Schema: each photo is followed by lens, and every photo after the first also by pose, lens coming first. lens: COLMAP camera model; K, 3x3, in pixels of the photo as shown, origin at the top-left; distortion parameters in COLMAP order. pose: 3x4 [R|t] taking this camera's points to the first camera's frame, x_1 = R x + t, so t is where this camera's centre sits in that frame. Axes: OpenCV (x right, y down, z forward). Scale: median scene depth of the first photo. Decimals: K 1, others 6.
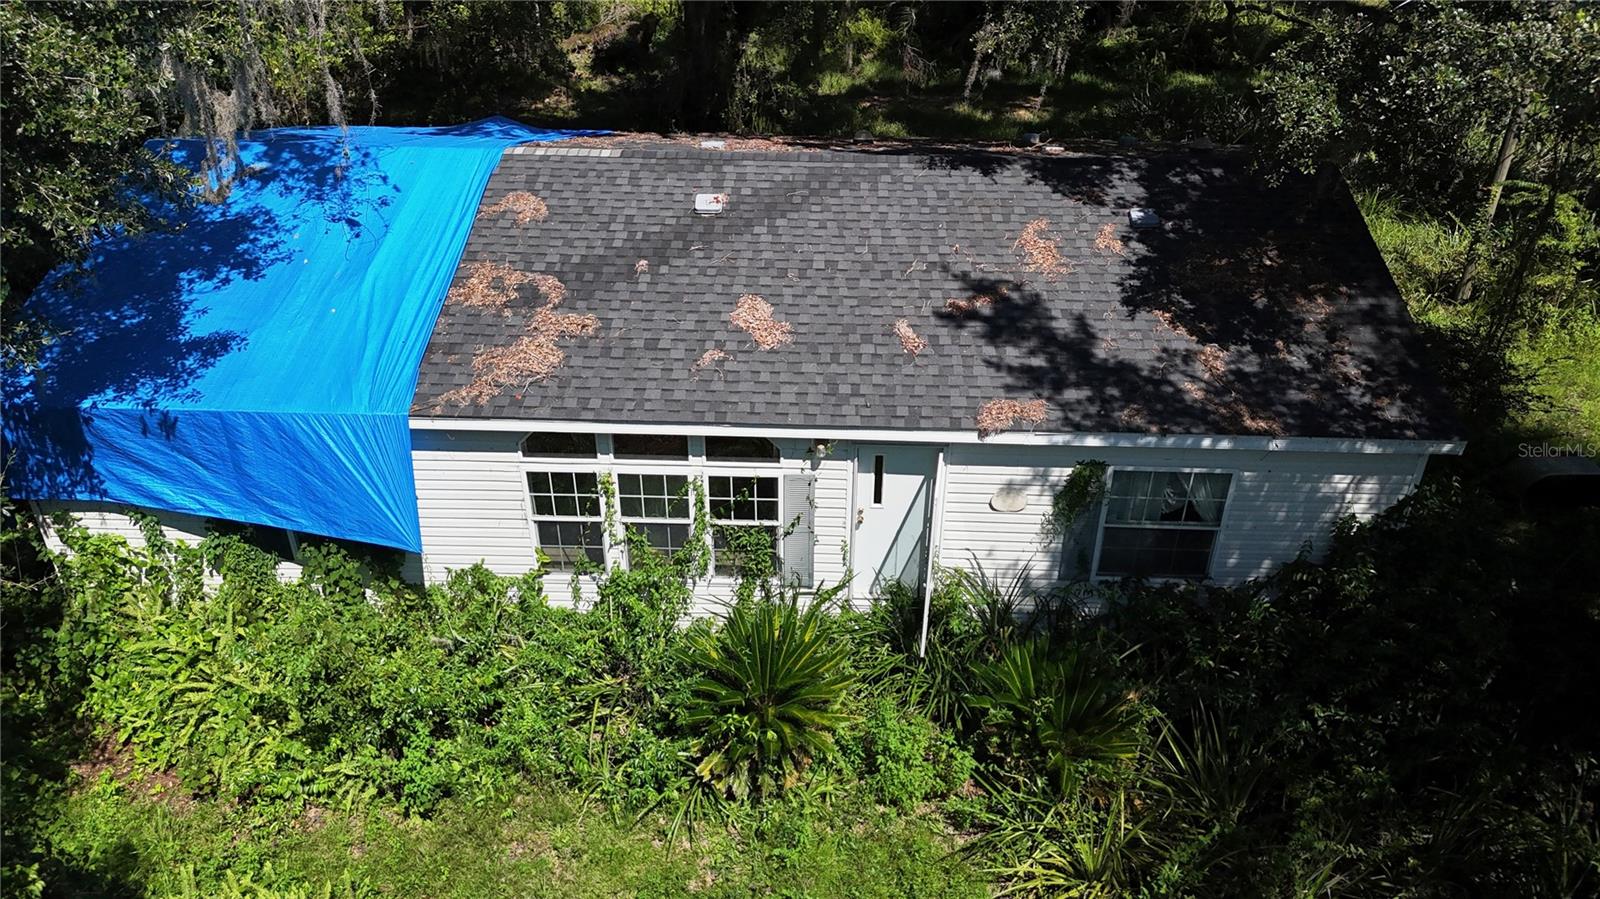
lens RADIAL K [[1190.7, 0, 798.5], [0, 1190.7, 450.3], [0, 0, 1]] dist [0.061141, -0.055583]
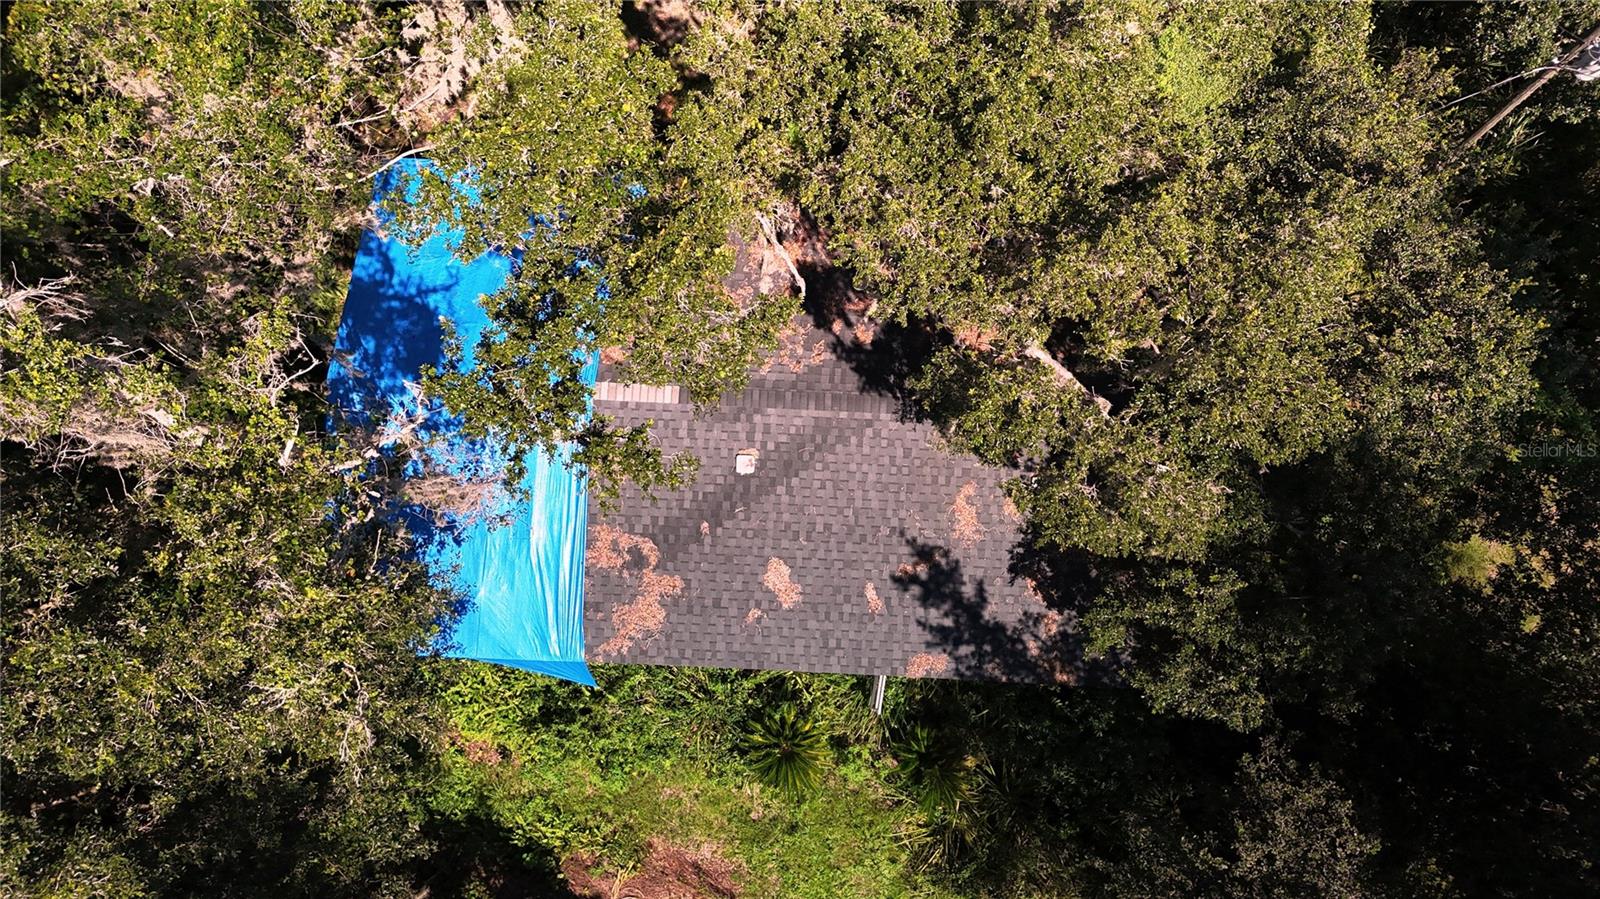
lens RADIAL K [[1190.7, 0, 798.5], [0, 1190.7, 445.6], [0, 0, 1]] dist [0.061141, -0.055583]
pose [[0.999966, 0.007990, -0.001943, -0.008734], [-0.004034, 0.682537, 0.730840, -1.423230], [0.007165, -0.730807, 0.682547, 0.031104]]
